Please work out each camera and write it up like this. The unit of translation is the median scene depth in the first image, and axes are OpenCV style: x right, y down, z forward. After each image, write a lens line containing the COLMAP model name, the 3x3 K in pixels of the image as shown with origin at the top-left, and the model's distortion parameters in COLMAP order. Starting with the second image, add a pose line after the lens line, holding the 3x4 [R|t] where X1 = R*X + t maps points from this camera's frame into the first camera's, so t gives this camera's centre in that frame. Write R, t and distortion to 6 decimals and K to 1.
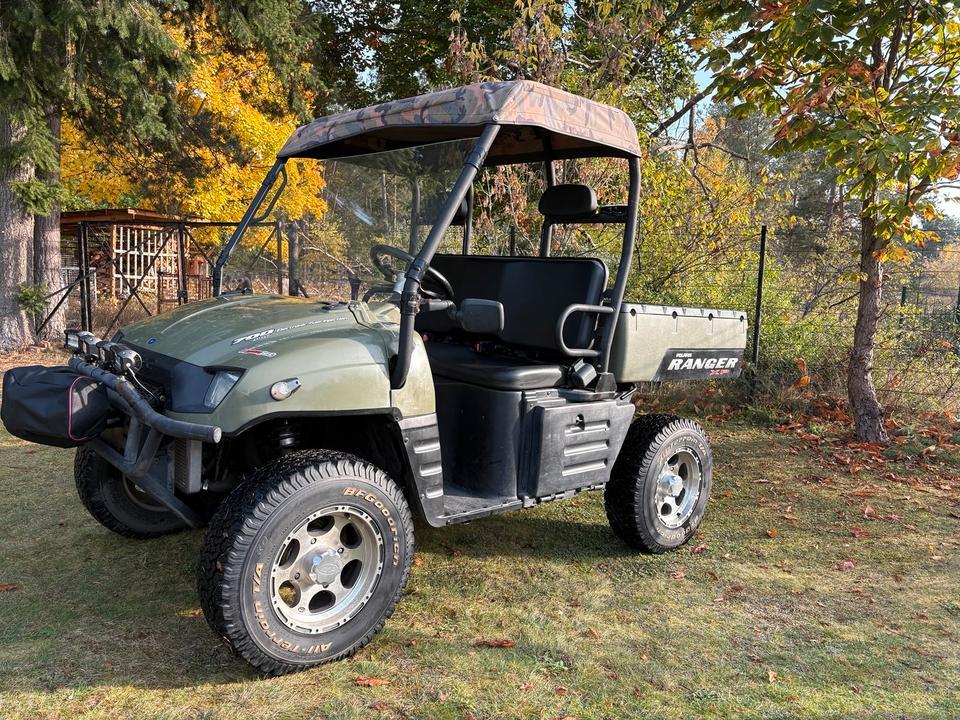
lens RADIAL K [[733.4, 0, 478.9], [0, 733.4, 356.8], [0, 0, 1]] dist [0.049548, -0.053426]
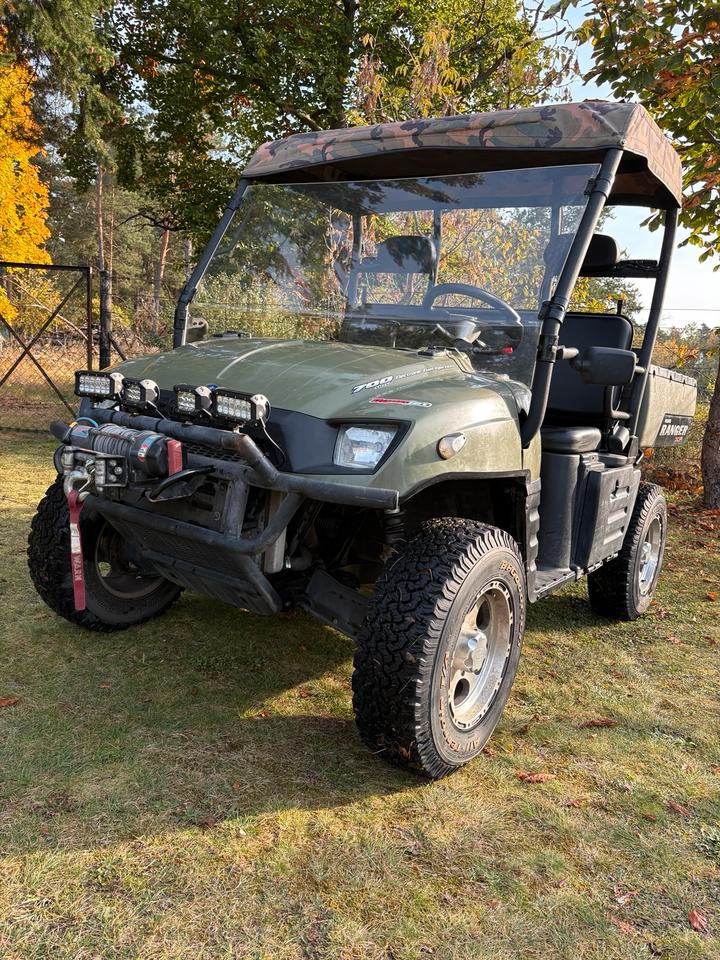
lens RADIAL K [[733.4, 0, 362.5], [0, 733.4, 481.9], [0, 0, 1]] dist [0.049548, -0.053426]
pose [[0.971309, -0.002996, 0.237803, -0.396245], [-0.012779, 0.997819, 0.064766, 0.022702], [-0.237478, -0.065946, 0.969152, 0.150330]]
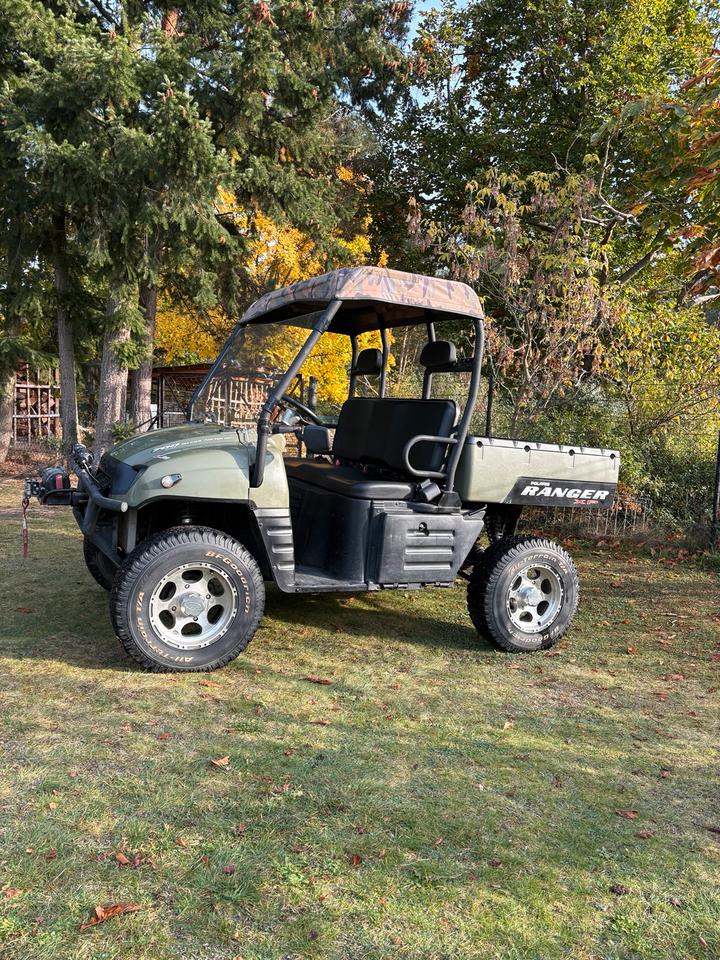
lens RADIAL K [[733.4, 0, 355.0], [0, 733.4, 475.8], [0, 0, 1]] dist [0.049548, -0.053426]
pose [[0.957780, 0.039584, -0.284764, 0.369195], [-0.052325, 0.997934, -0.037272, 0.049576], [0.282701, 0.050599, 0.957873, -0.232694]]
